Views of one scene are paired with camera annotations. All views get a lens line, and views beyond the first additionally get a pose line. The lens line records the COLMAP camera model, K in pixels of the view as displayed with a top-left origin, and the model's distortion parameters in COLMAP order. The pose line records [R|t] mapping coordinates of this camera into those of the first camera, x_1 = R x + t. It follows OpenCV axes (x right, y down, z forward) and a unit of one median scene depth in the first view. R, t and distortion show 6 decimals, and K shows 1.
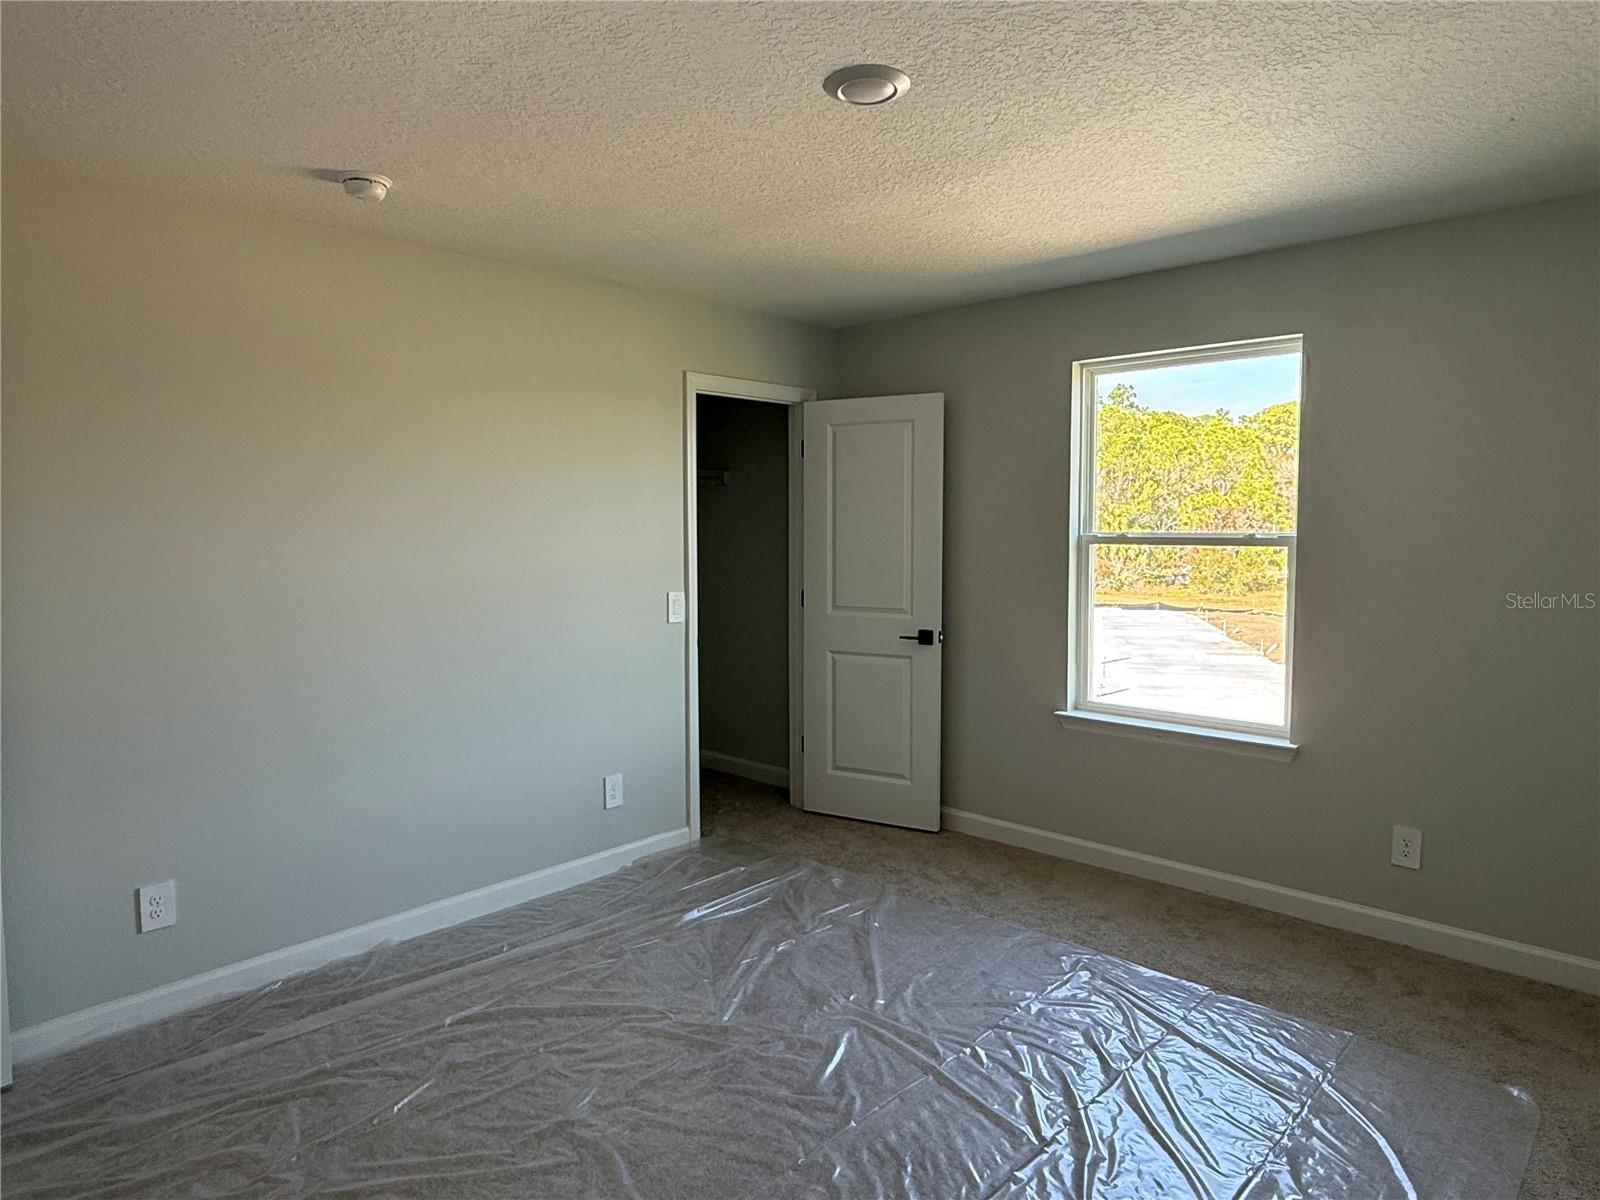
lens RADIAL K [[969.1, 0, 799.9], [0, 969.1, 592.1], [0, 0, 1]] dist [-0.013669, 0.012468]
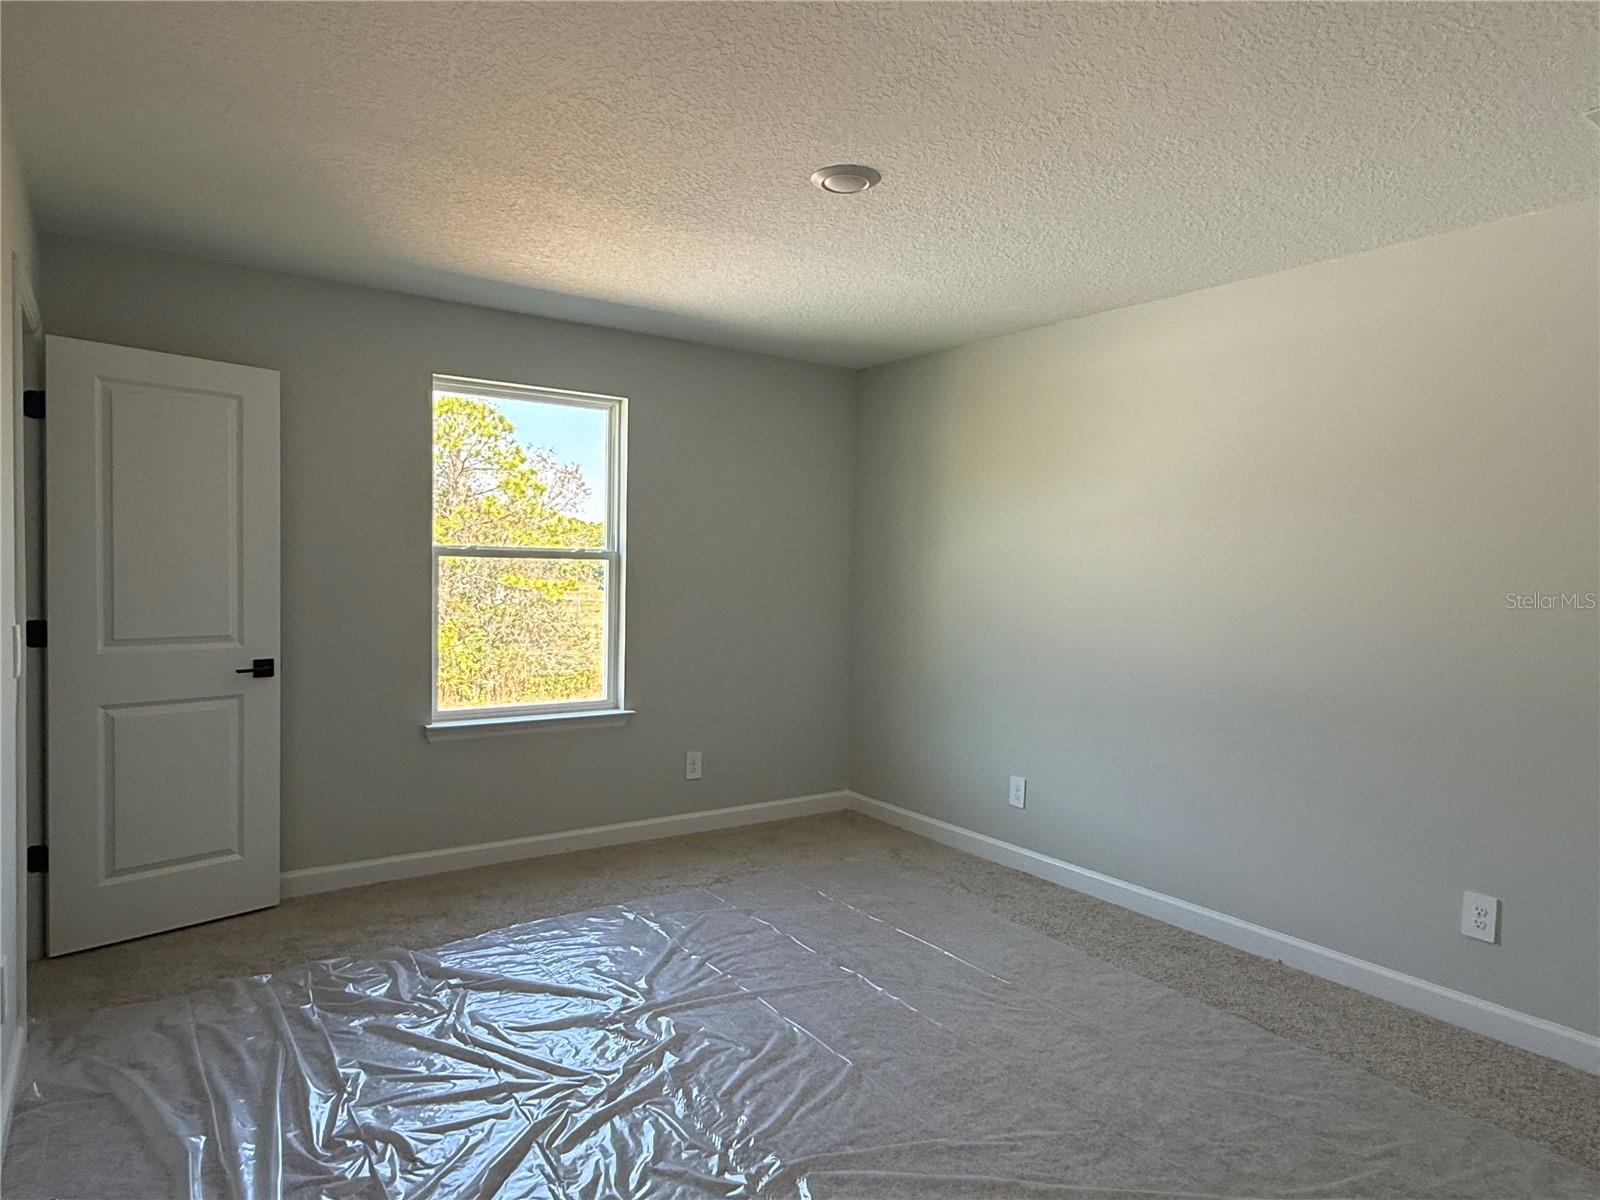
lens RADIAL K [[969.1, 0, 799.0], [0, 969.1, 602.0], [0, 0, 1]] dist [-0.013669, 0.012468]
pose [[0.200390, -0.026743, 0.979351, -0.572081], [0.049190, 0.998641, 0.017205, -0.000452], [-0.978481, 0.044726, 0.201433, 0.397818]]
